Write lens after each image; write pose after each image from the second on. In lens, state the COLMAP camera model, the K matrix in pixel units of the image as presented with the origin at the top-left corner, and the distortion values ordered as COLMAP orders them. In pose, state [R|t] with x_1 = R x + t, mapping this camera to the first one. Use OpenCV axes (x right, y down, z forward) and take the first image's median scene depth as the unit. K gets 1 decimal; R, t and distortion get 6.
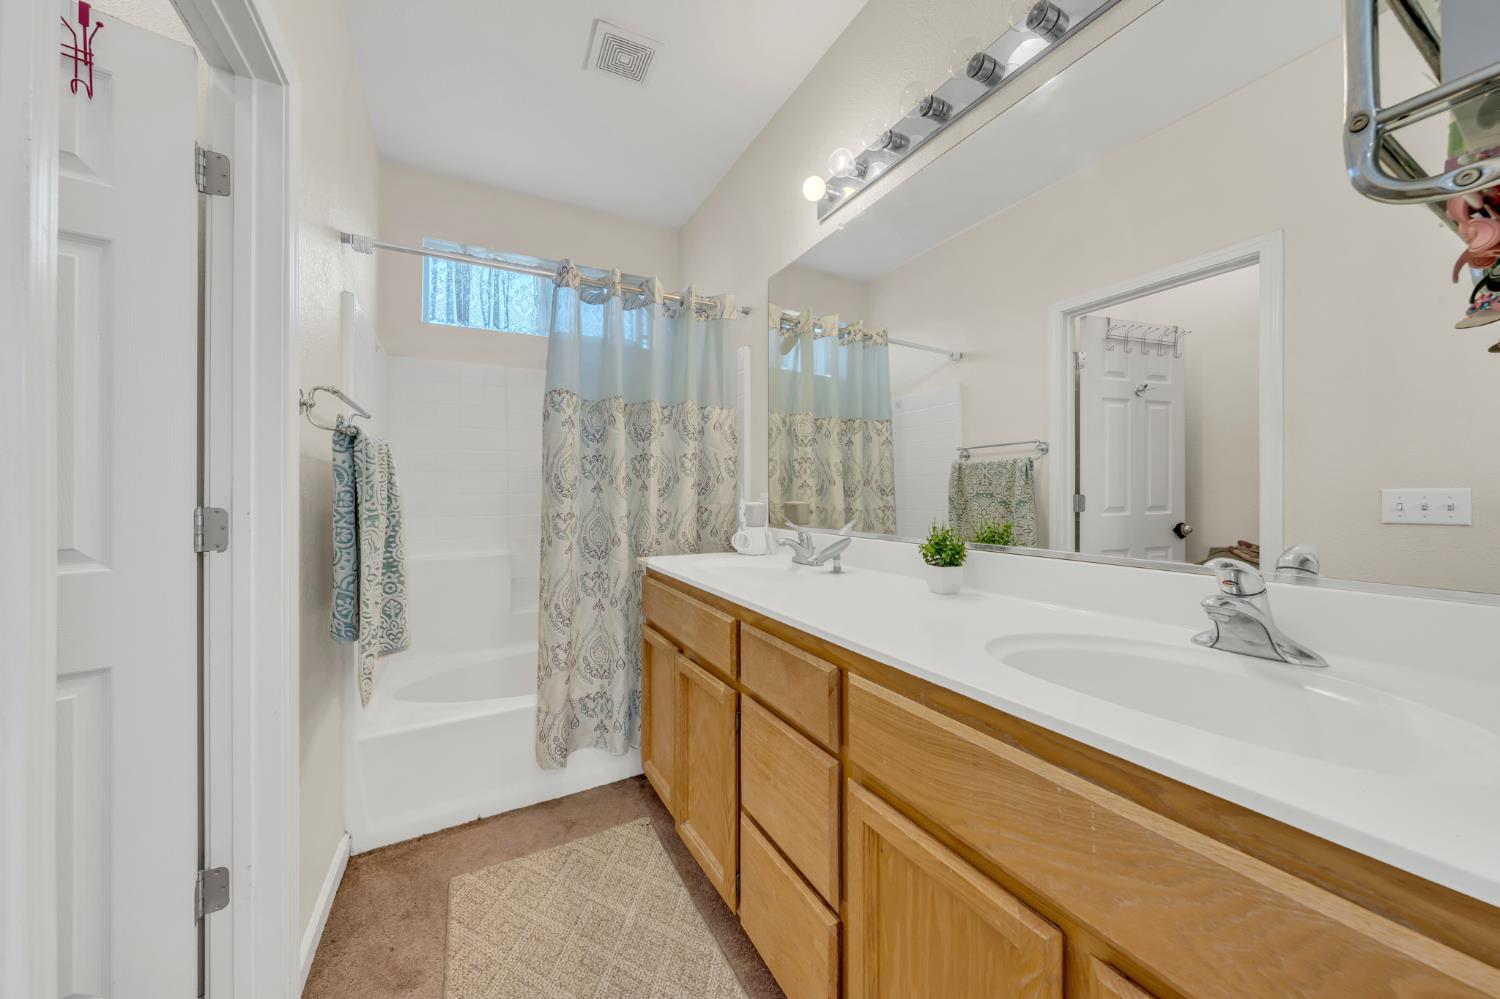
lens RADIAL K [[501.1, 0, 745.3], [0, 501.1, 491.0], [0, 0, 1]] dist [-0.005562, -0.000012]
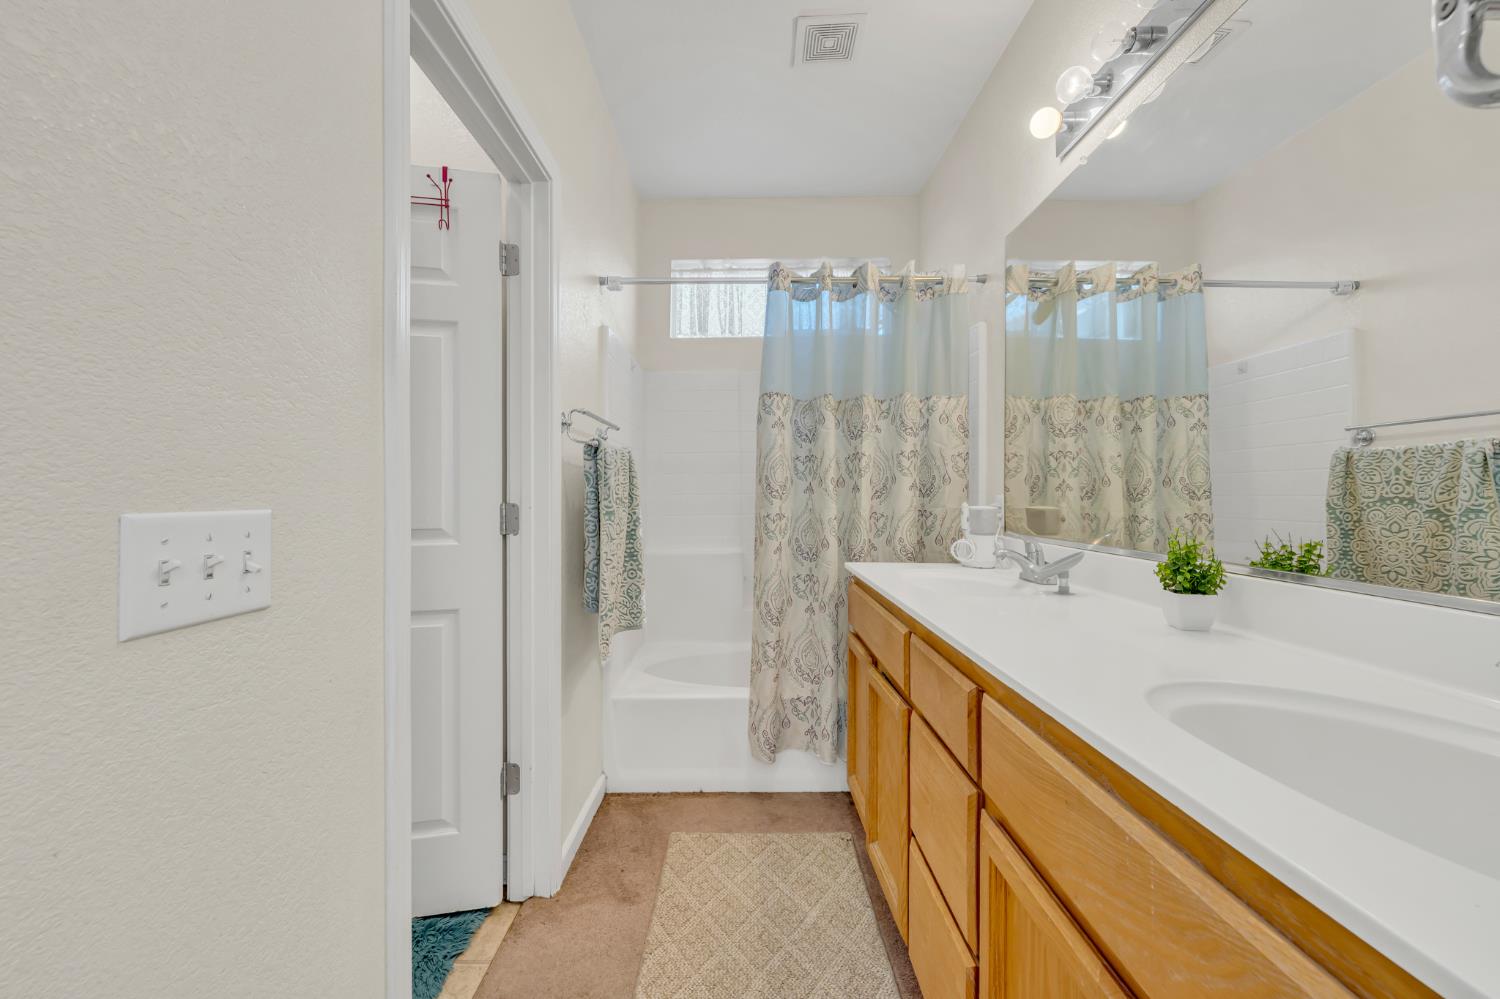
lens RADIAL K [[573.2, 0, 748.5], [0, 573.2, 497.8], [0, 0, 1]] dist [-0.003308, -0.000311]
pose [[0.882327, 0.008153, -0.470567, 0.160495], [-0.003055, 0.999928, 0.011597, -0.001615], [0.470628, -0.008795, 0.882288, -0.058109]]
